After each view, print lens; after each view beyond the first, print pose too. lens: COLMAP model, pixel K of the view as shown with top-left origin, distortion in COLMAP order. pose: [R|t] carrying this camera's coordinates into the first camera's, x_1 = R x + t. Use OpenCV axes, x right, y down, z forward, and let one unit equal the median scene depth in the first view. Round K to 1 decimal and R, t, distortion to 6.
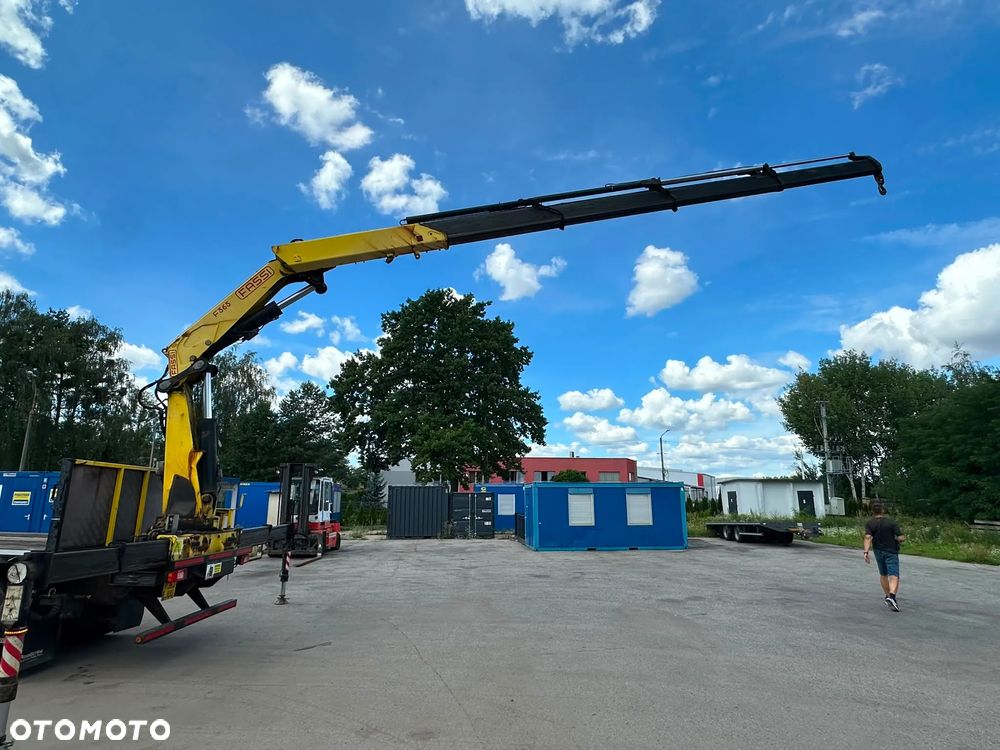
lens RADIAL K [[573.5, 0, 497.6], [0, 573.5, 371.6], [0, 0, 1]] dist [-0.003380, -0.002118]
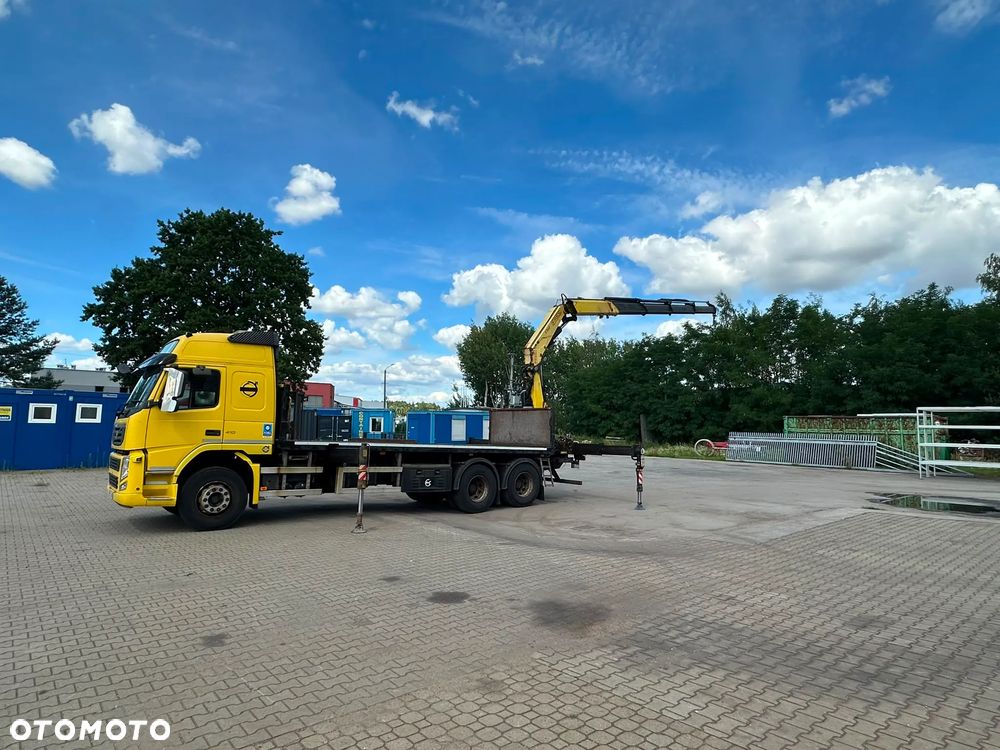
lens RADIAL K [[573.5, 0, 497.6], [0, 573.5, 371.6], [0, 0, 1]] dist [-0.003380, -0.002118]
pose [[0.790954, 0.064177, 0.608500, -0.330885], [-0.145552, 0.985672, 0.085238, -0.020171], [-0.594311, -0.155988, 0.788963, -0.085419]]
